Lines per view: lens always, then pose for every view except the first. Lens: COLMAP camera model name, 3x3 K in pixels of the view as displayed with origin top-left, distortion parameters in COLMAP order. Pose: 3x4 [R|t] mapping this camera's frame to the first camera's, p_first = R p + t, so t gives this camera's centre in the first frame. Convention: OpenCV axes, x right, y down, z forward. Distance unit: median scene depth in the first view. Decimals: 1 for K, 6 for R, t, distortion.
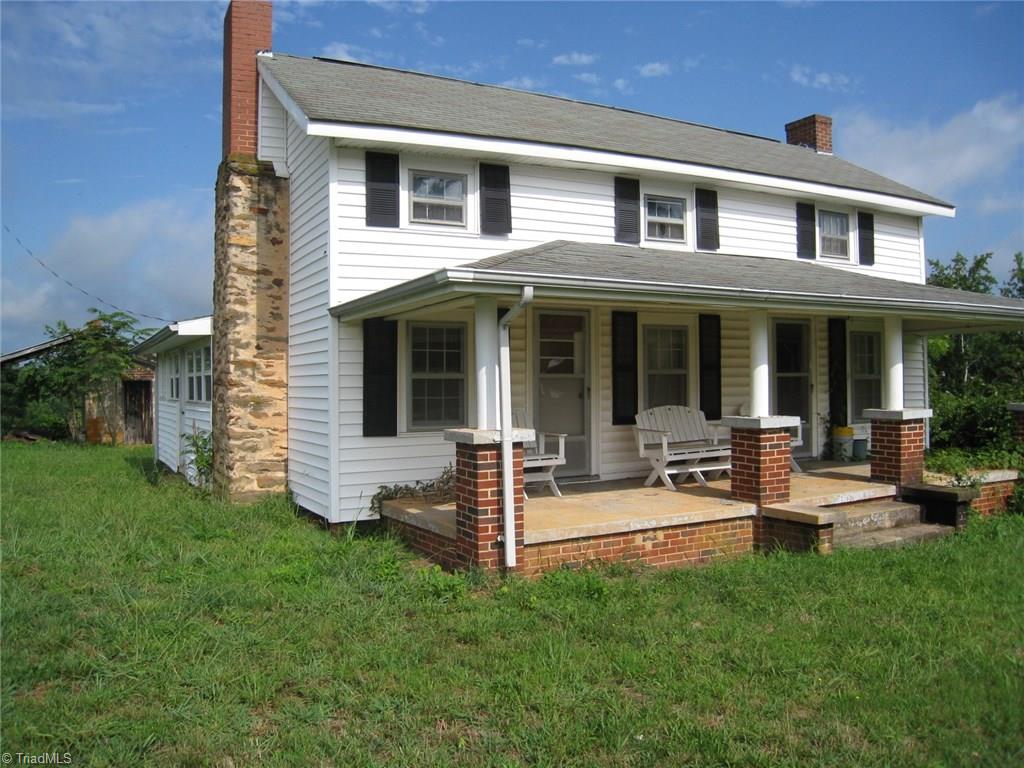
lens RADIAL K [[904.1, 0, 512.0], [0, 904.1, 384.0], [0, 0, 1]] dist [-0.160433, 0.004497]
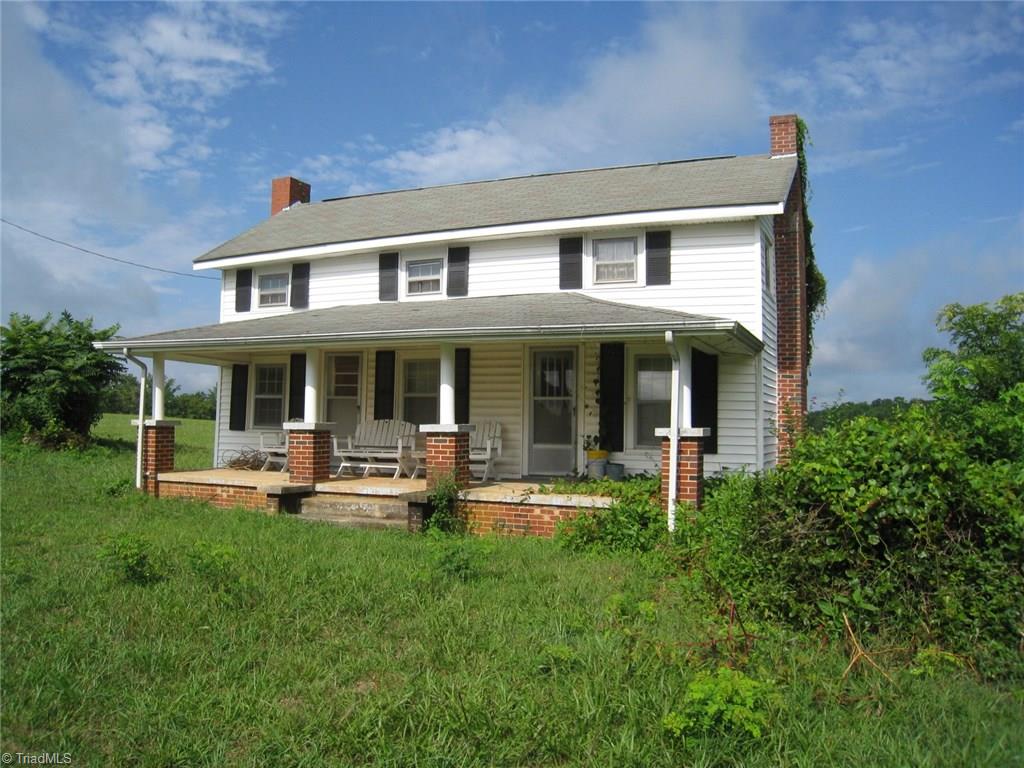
lens RADIAL K [[904.1, 0, 512.0], [0, 904.1, 384.0], [0, 0, 1]] dist [-0.160433, 0.004497]
pose [[0.565074, -0.025732, -0.824639, 1.330936], [-0.031996, 0.998078, -0.053069, 0.035400], [0.824419, 0.056373, 0.563165, 0.383028]]
